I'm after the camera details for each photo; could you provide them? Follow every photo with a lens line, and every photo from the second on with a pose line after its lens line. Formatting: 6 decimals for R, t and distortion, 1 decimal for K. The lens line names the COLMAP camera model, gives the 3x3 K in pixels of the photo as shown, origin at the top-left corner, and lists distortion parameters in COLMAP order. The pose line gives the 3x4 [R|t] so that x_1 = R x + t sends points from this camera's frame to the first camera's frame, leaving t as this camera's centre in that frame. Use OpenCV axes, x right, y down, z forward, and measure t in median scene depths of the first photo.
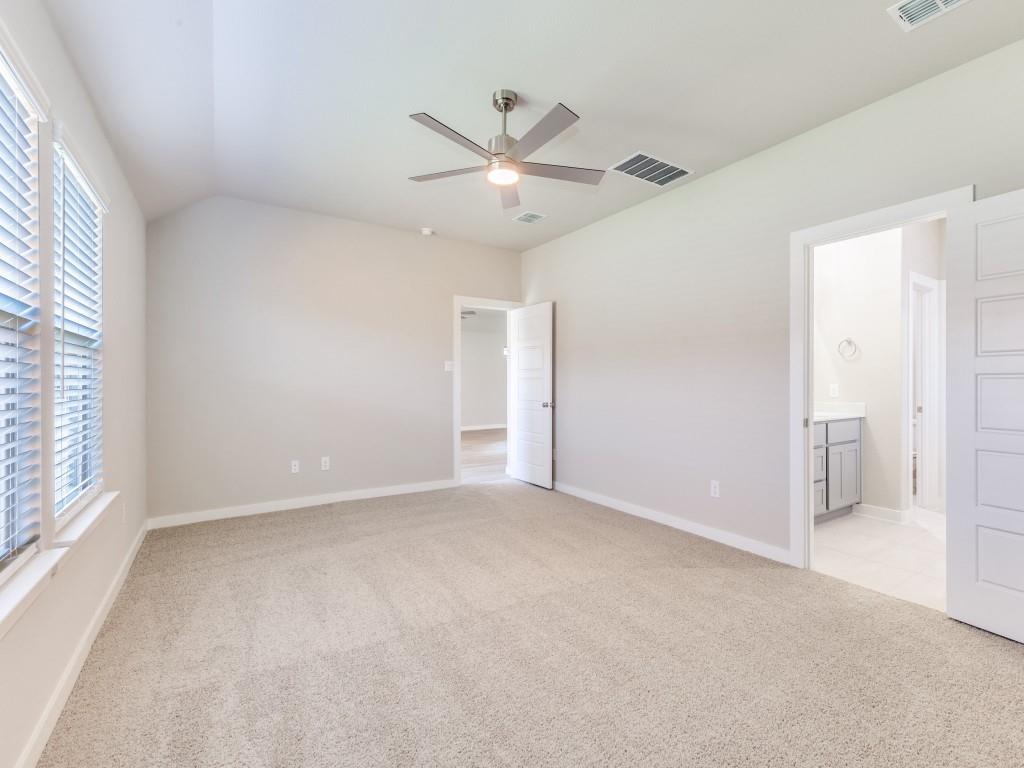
lens RADIAL K [[436.2, 0, 509.0], [0, 436.2, 384.9], [0, 0, 1]] dist [0.002387, 0.000282]
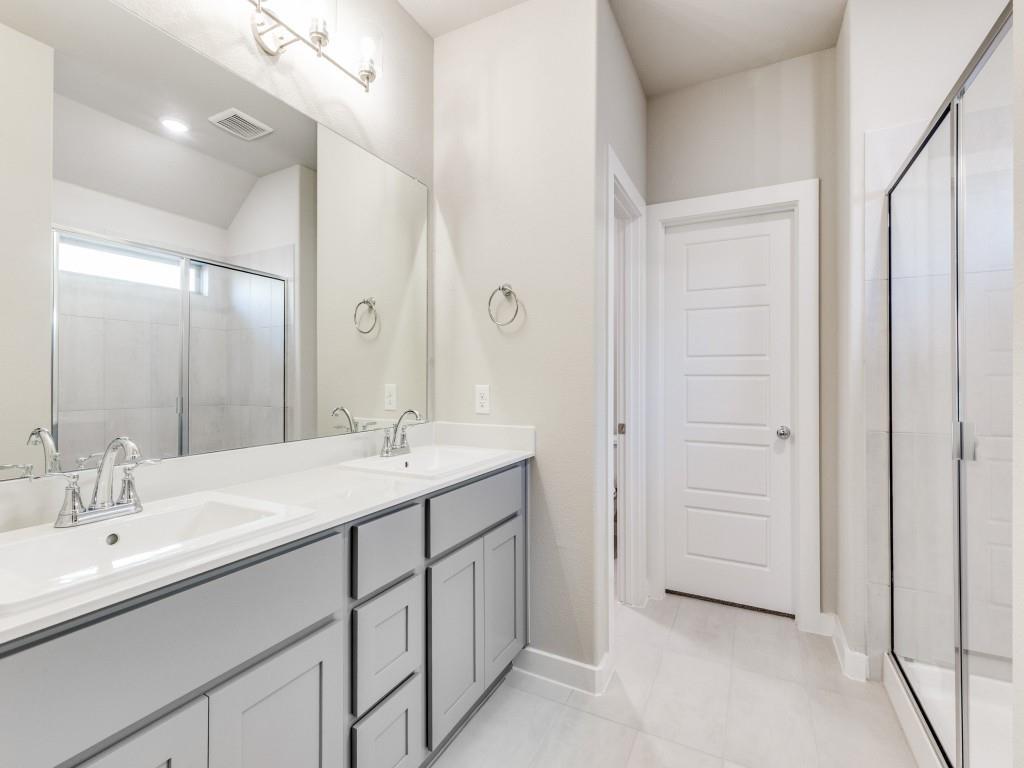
lens RADIAL K [[449.8, 0, 514.4], [0, 449.8, 380.5], [0, 0, 1]] dist [0.001120, -0.000112]
pose [[0.863246, -0.001055, 0.504783, 0.547461], [0.004244, 0.999978, -0.005167, -0.004495], [-0.504766, 0.006602, 0.863231, 0.590967]]
